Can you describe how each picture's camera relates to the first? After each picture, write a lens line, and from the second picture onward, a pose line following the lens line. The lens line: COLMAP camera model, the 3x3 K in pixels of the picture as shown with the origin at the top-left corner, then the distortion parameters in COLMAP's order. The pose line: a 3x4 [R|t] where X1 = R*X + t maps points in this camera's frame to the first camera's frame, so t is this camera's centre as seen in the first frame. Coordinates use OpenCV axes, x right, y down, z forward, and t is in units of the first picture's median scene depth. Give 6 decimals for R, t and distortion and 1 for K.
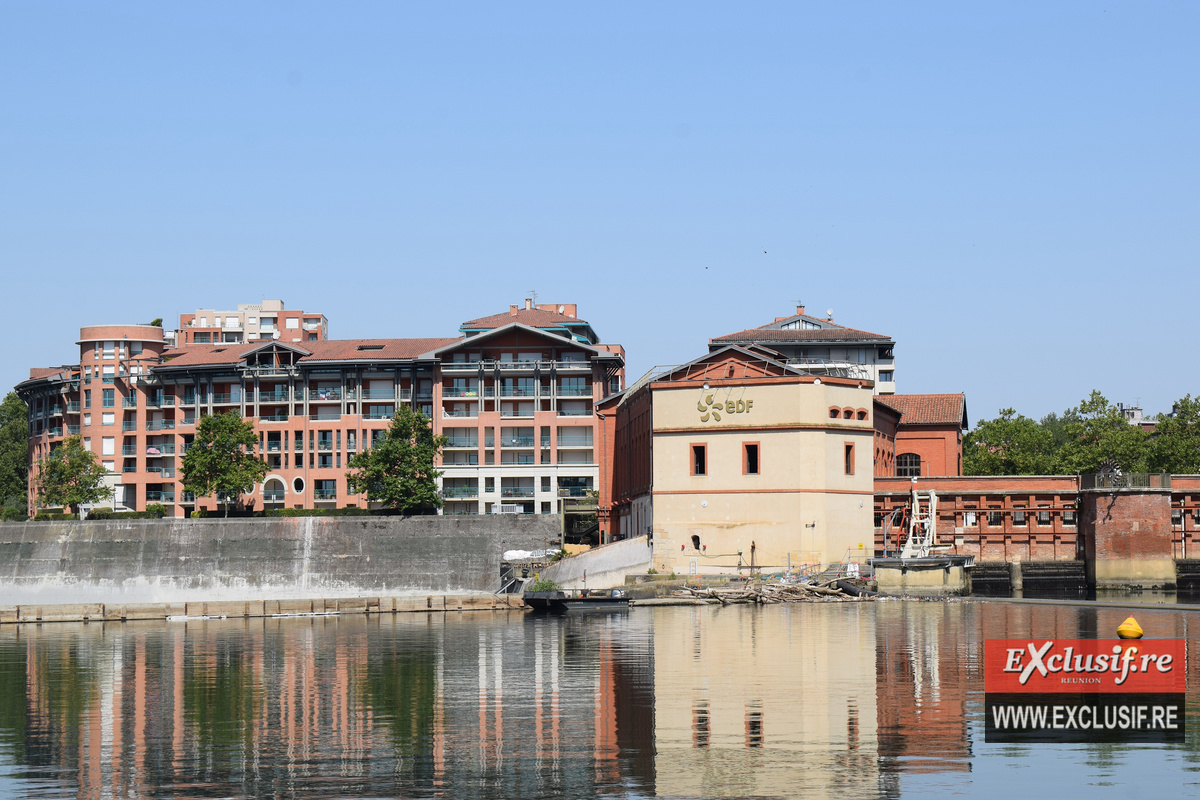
lens RADIAL K [[2886.0, 0, 600.0], [0, 2886.0, 400.0], [0, 0, 1]] dist [0.088852, 0.259902]
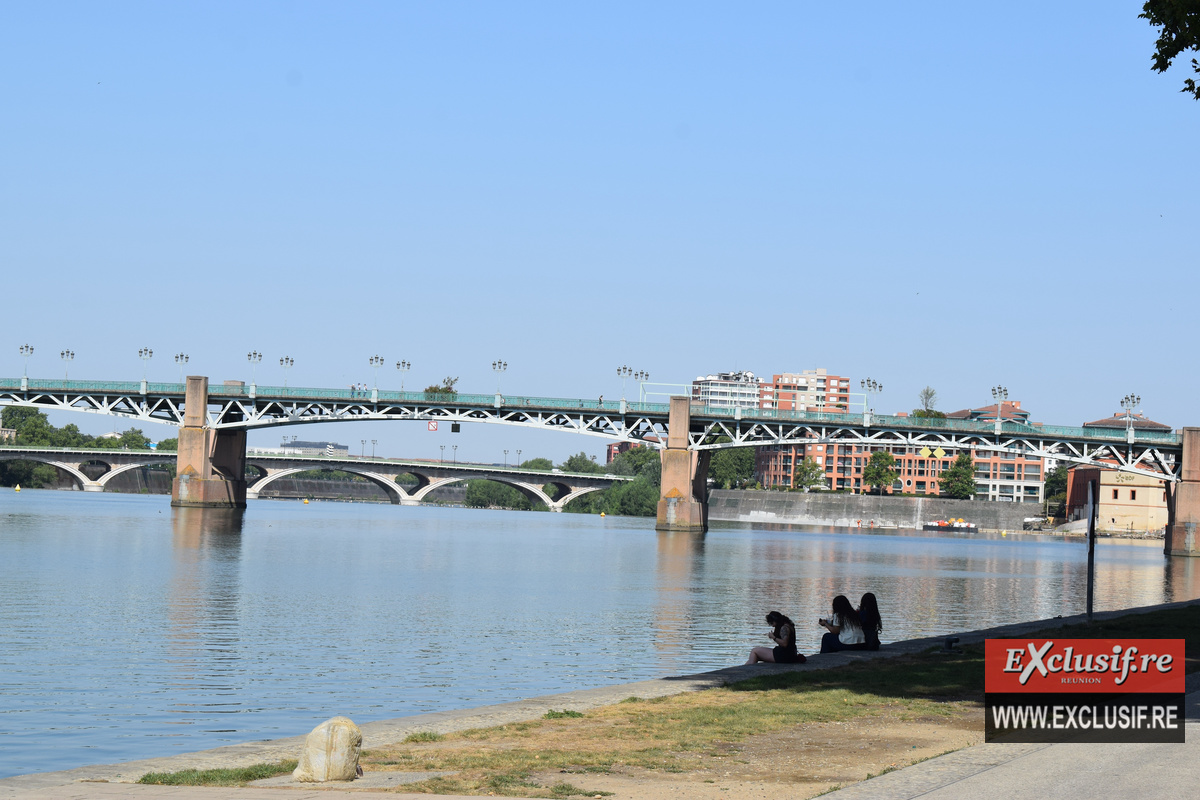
lens RADIAL K [[2886.0, 0, 600.0], [0, 2886.0, 400.0], [0, 0, 1]] dist [0.088852, 0.259902]
pose [[0.995433, 0.051483, -0.080395, -0.170969], [-0.050017, 0.998545, 0.020154, -0.072468], [0.081316, -0.016041, 0.996559, -1.350846]]
